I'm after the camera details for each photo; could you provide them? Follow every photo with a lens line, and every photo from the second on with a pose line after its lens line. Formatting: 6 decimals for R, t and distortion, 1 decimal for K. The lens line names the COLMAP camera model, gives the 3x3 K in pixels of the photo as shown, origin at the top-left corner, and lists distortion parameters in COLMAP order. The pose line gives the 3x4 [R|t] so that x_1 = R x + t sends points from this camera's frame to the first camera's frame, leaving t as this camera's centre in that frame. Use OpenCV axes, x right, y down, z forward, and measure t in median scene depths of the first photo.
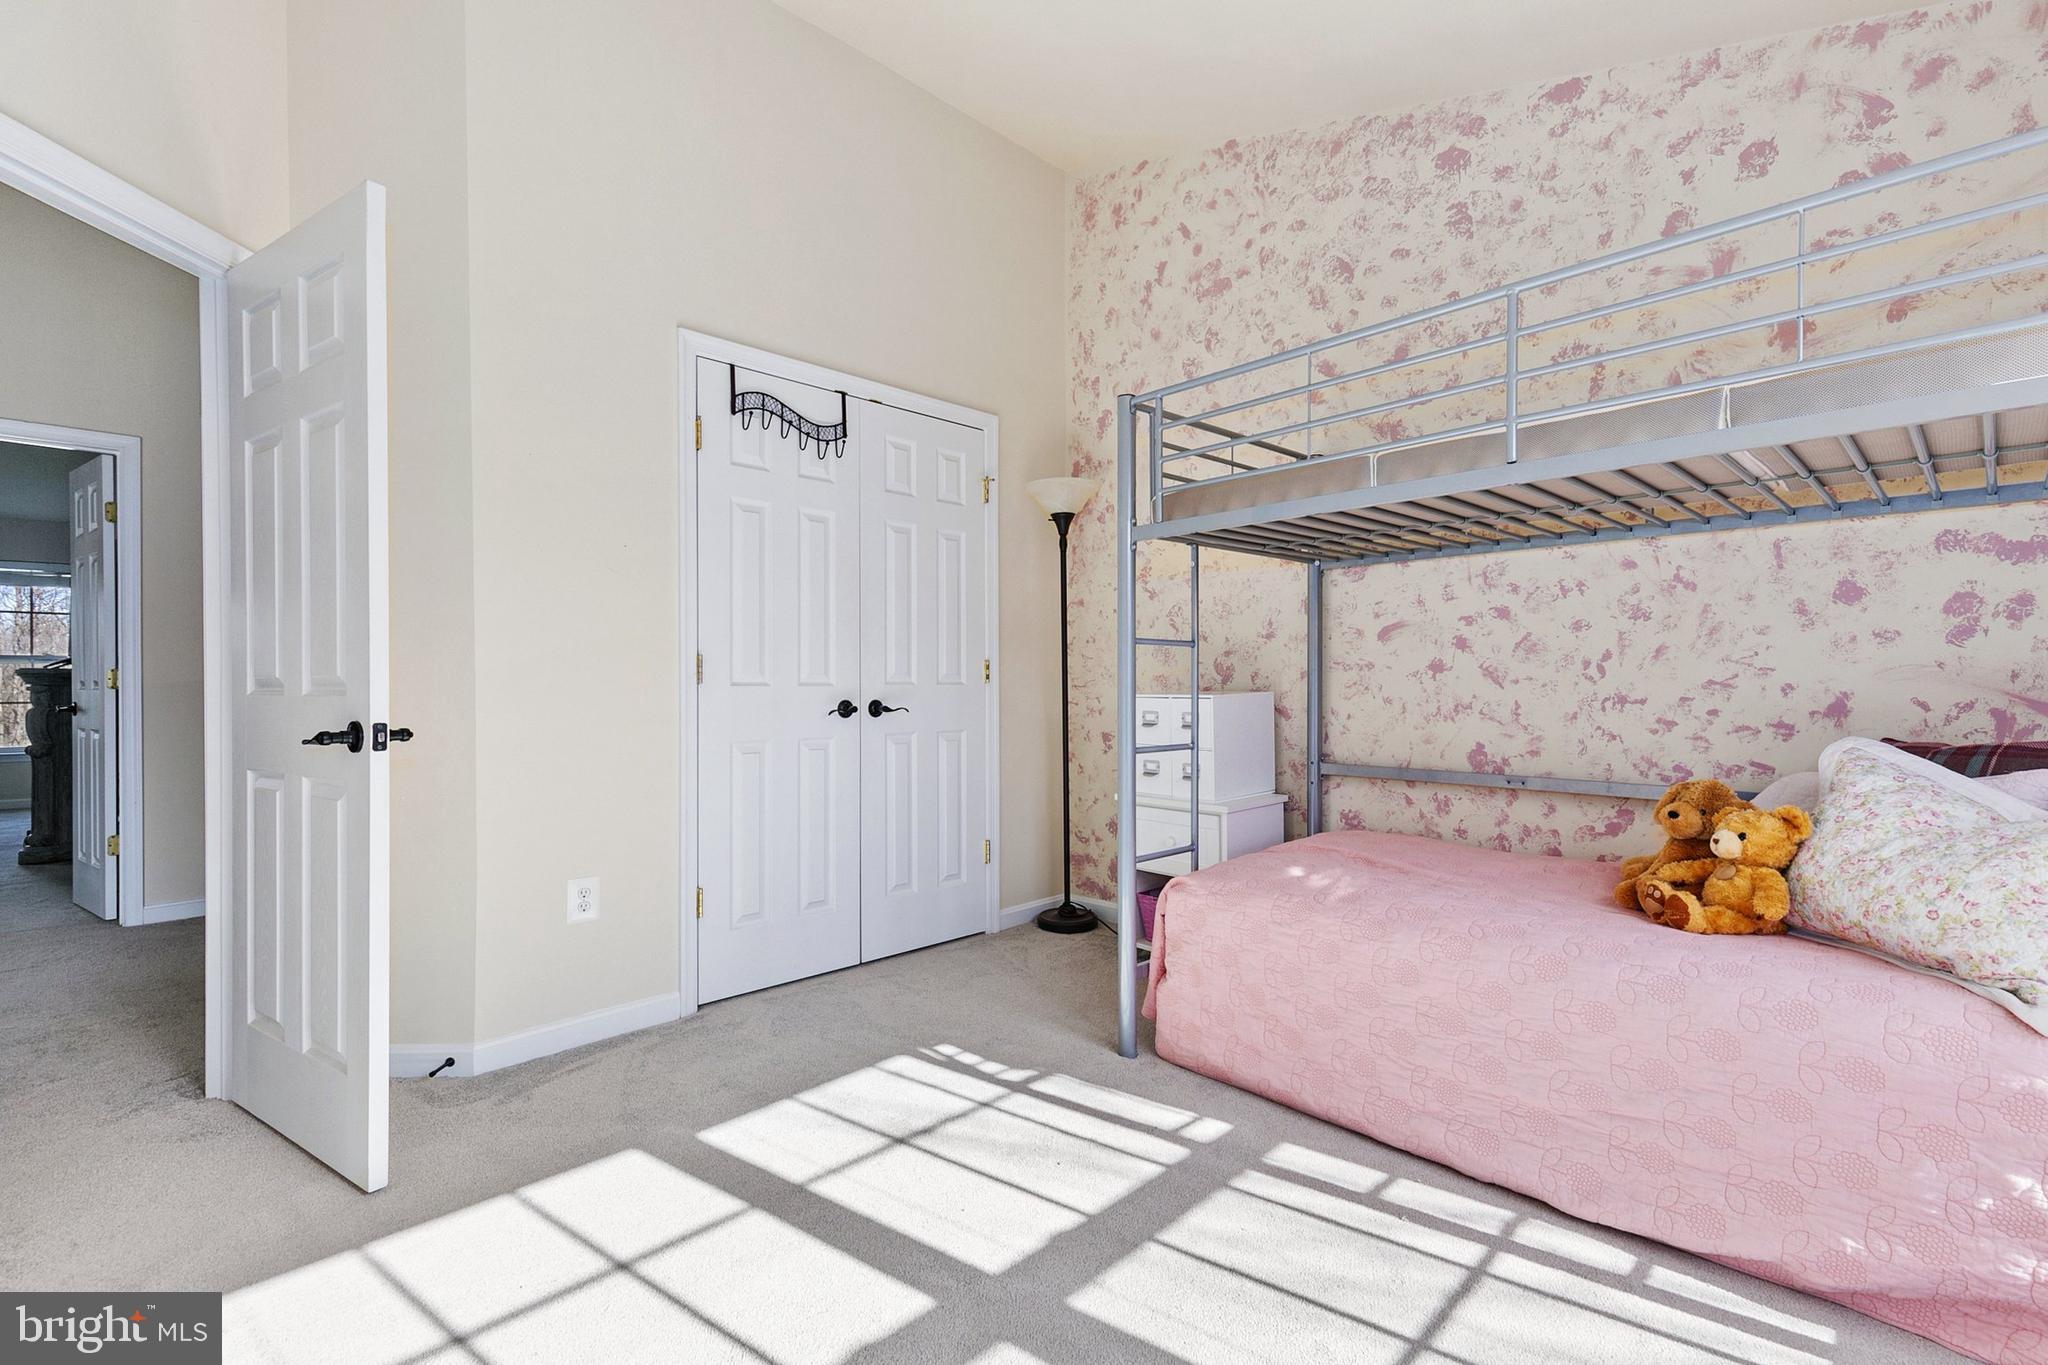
lens RADIAL K [[925.4, 0, 1012.6], [0, 925.4, 681.3], [0, 0, 1]] dist [0.001137, -0.001309]
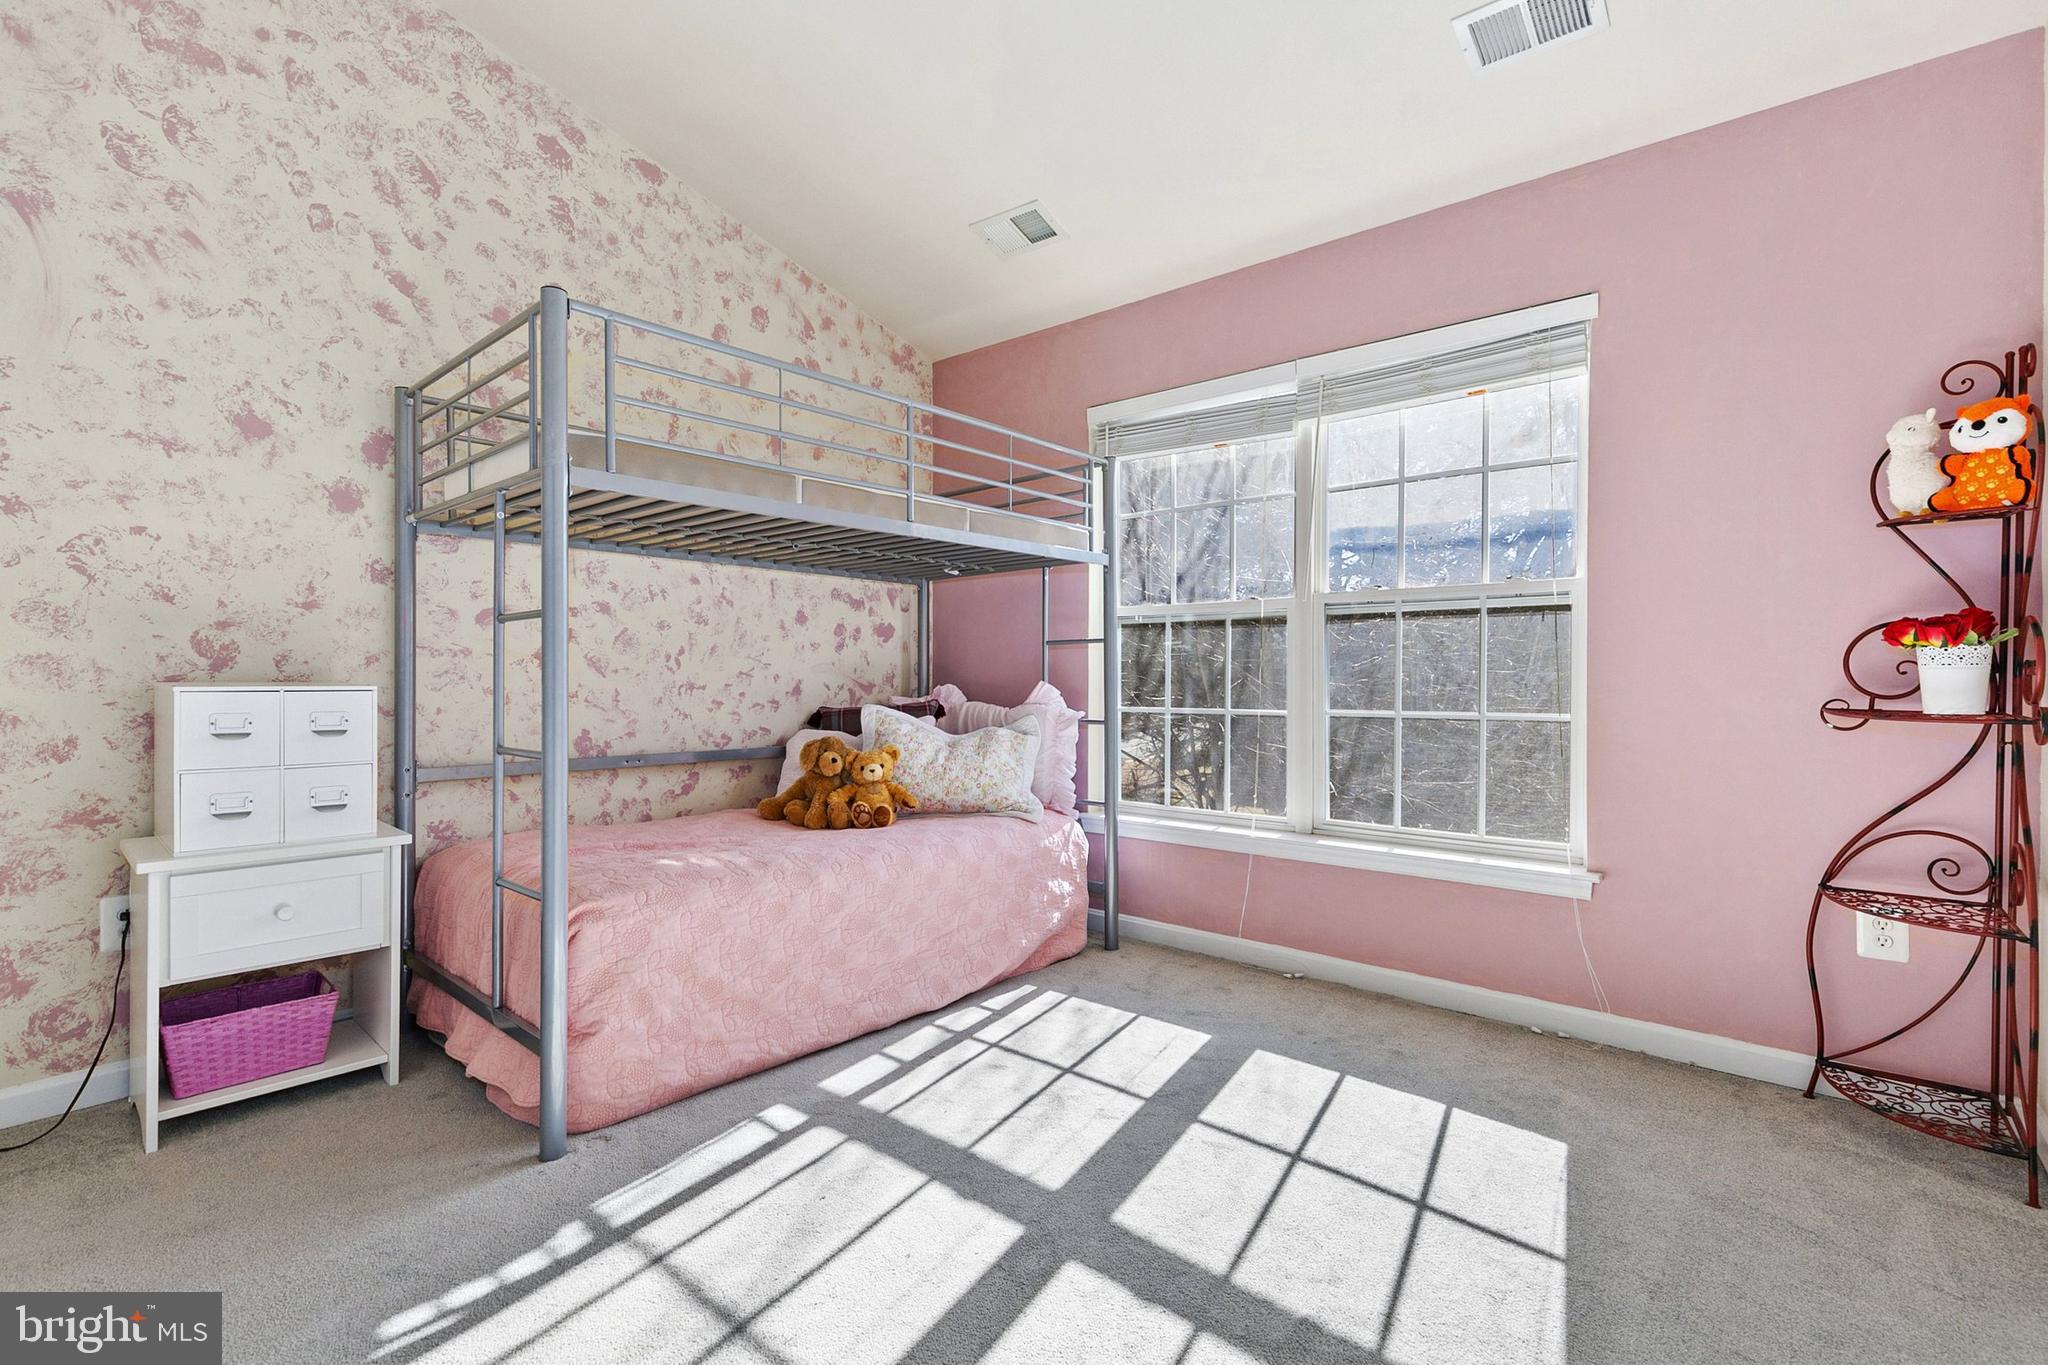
lens RADIAL K [[925.4, 0, 1012.6], [0, 925.4, 681.3], [0, 0, 1]] dist [0.001137, -0.001309]
pose [[-0.093424, 0.000456, 0.995626, -0.653008], [-0.001349, 0.999999, -0.000585, 0.013273], [-0.995626, -0.001398, -0.093423, 0.684607]]
